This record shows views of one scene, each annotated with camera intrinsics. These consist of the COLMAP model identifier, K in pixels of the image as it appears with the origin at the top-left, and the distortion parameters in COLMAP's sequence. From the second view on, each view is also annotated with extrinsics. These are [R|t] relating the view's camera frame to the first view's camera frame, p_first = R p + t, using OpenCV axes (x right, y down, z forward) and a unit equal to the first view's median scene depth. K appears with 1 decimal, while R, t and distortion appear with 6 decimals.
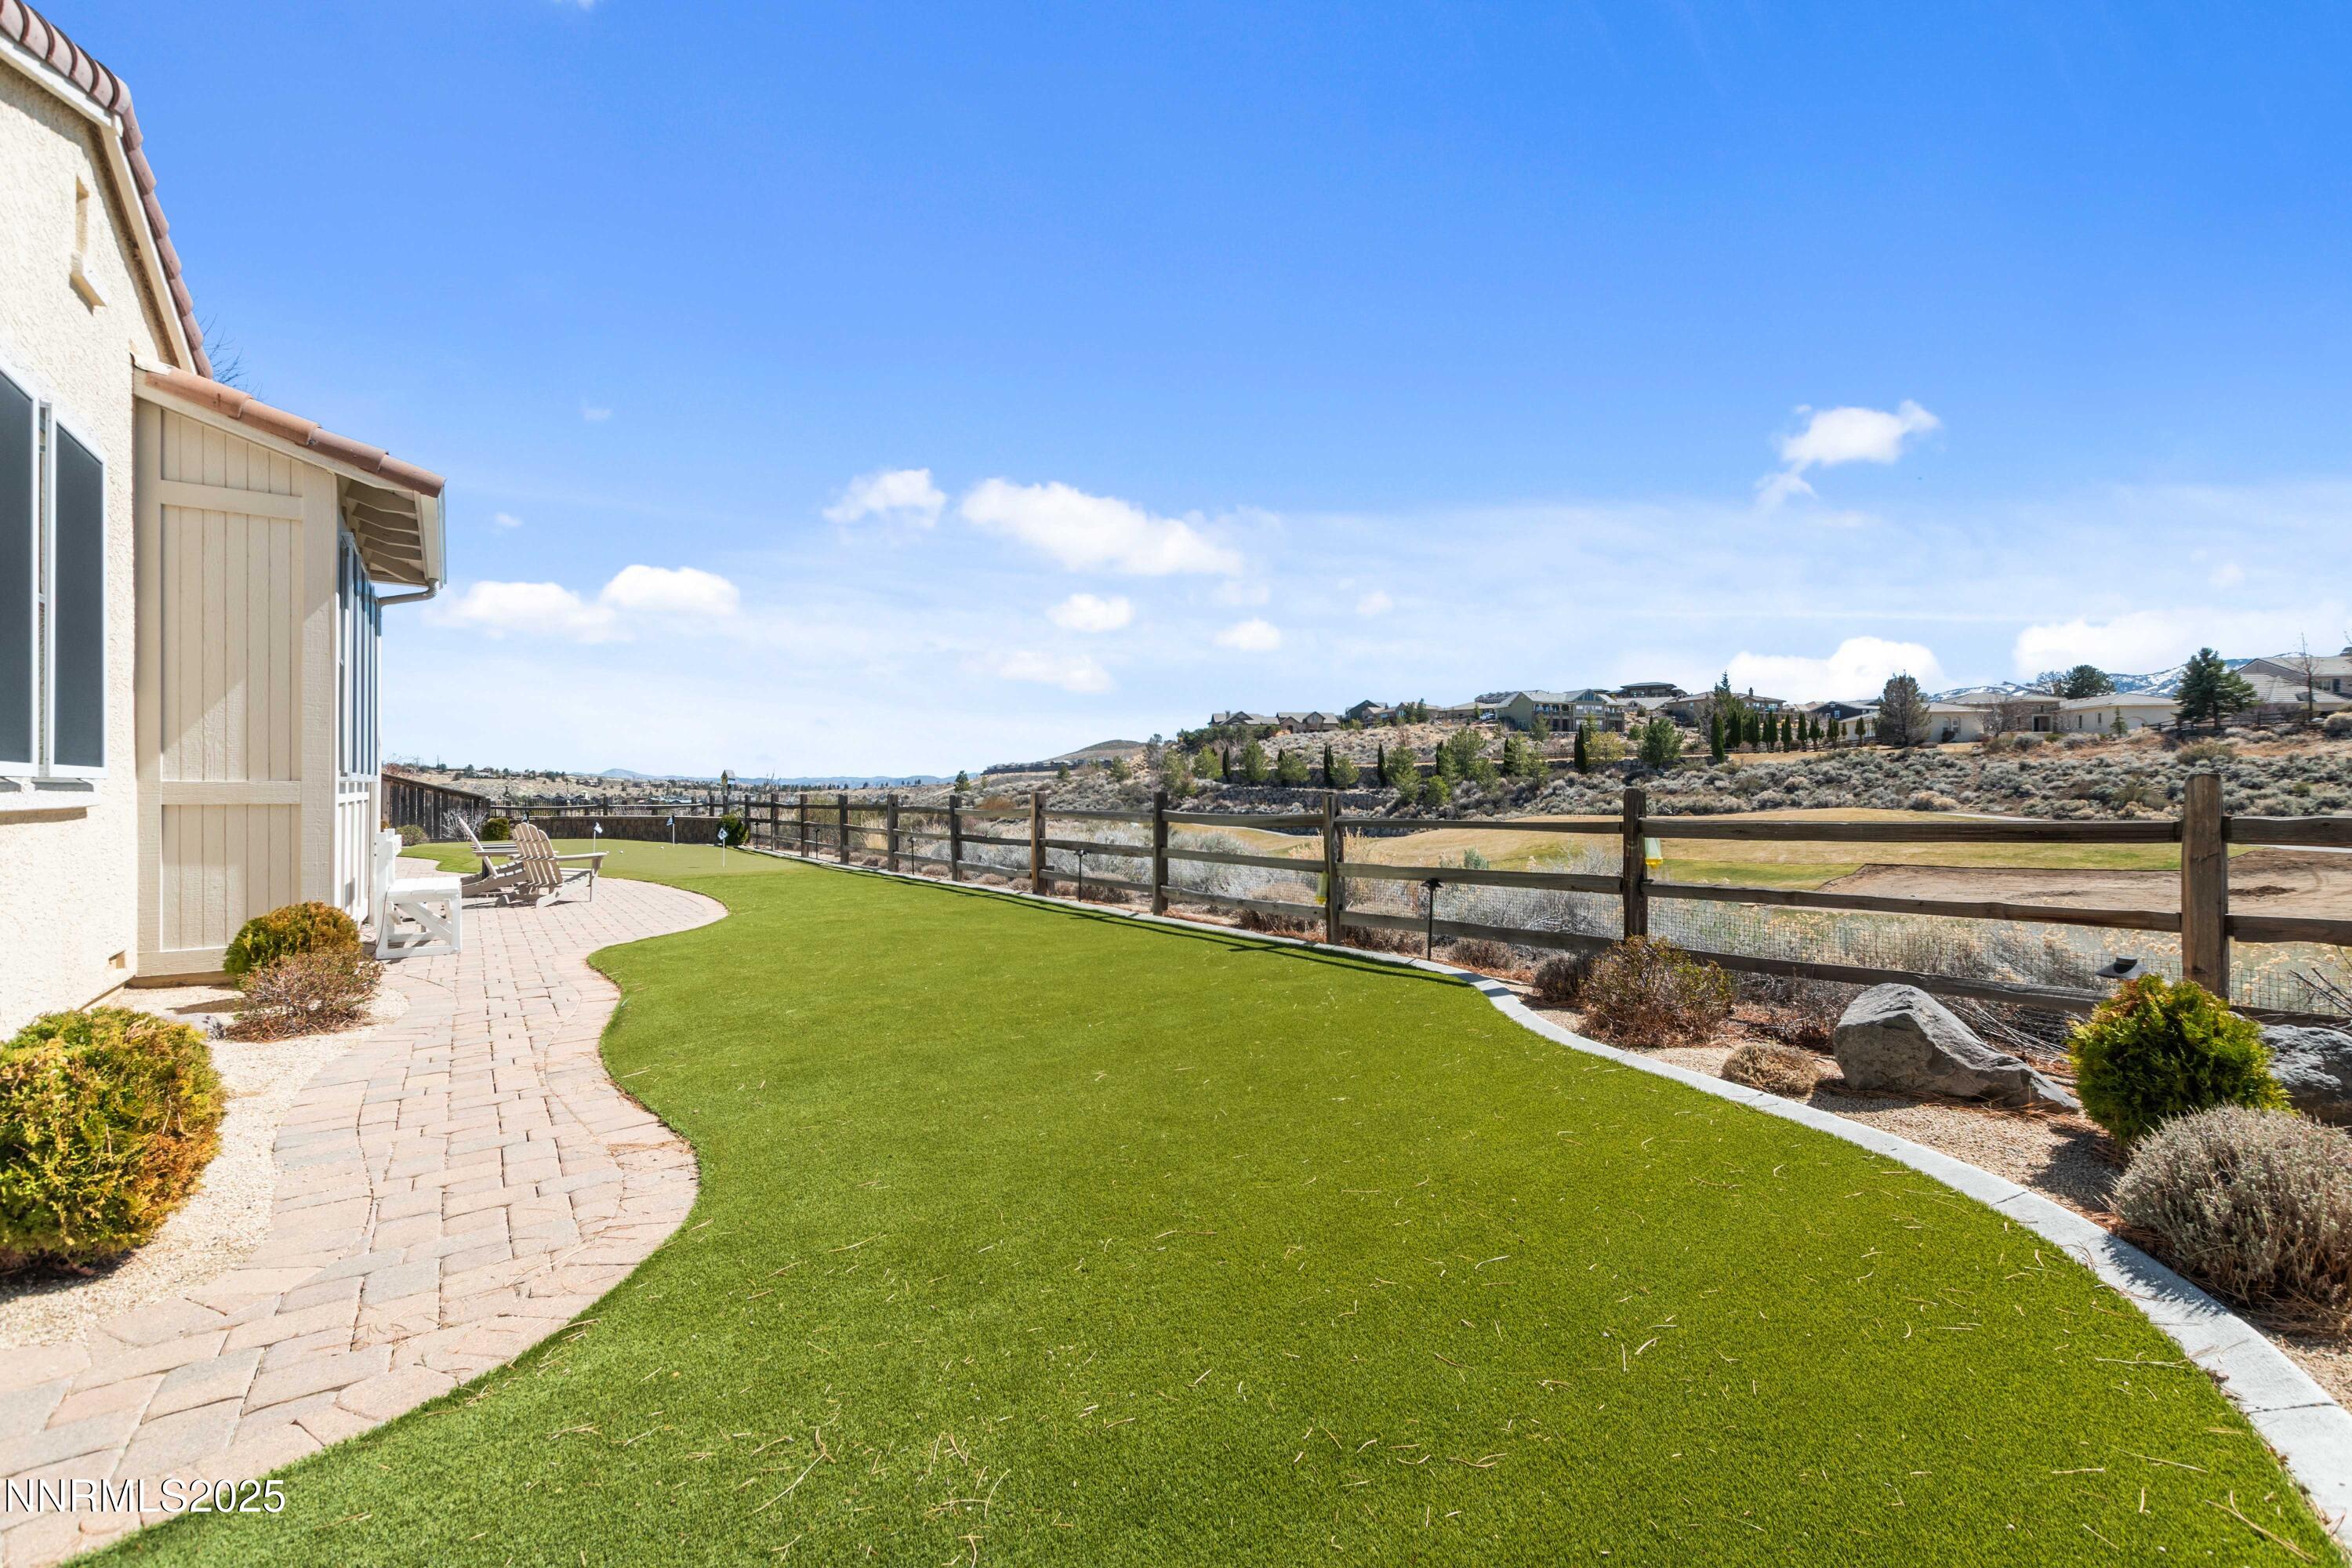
lens RADIAL K [[1008.6, 0, 1185.4], [0, 1008.6, 788.8], [0, 0, 1]] dist [0.006102, -0.000522]
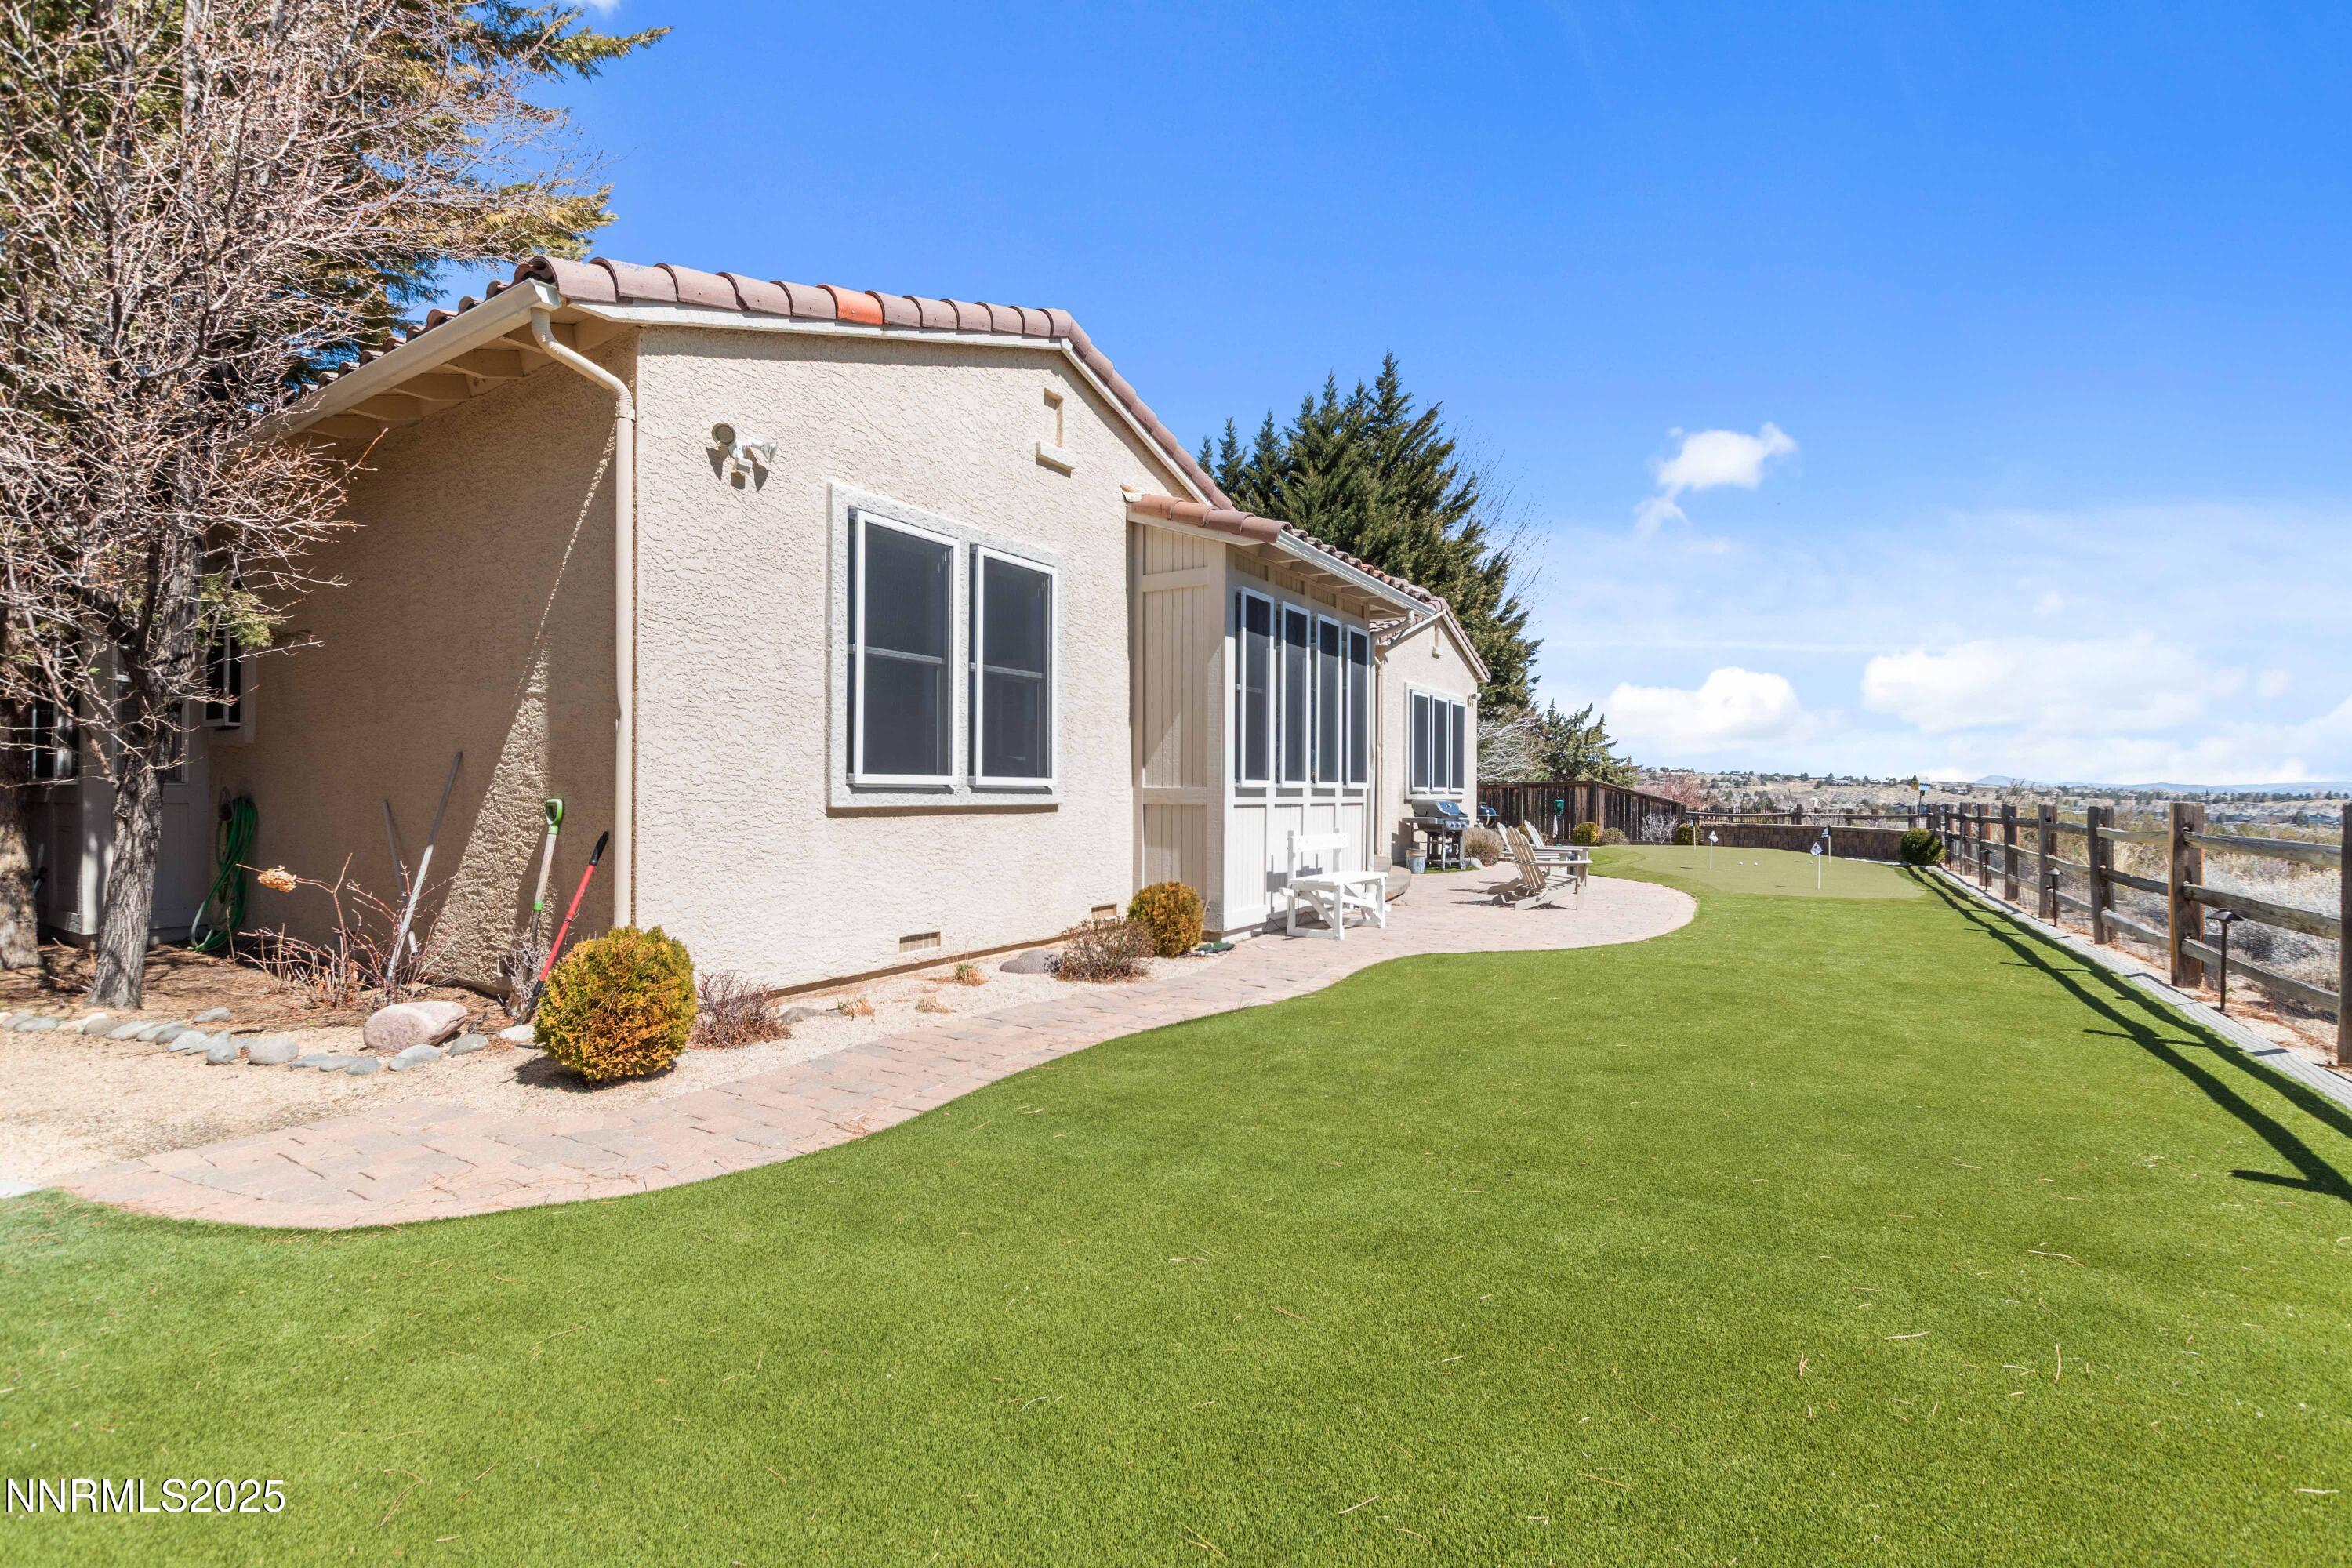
lens RADIAL K [[1008.6, 0, 1185.4], [0, 1008.6, 788.8], [0, 0, 1]] dist [0.006102, -0.000522]
pose [[0.380498, -0.002528, -0.924778, 0.323424], [-0.004612, 0.999979, -0.004631, 0.001559], [0.924770, 0.006027, 0.380479, 0.514978]]
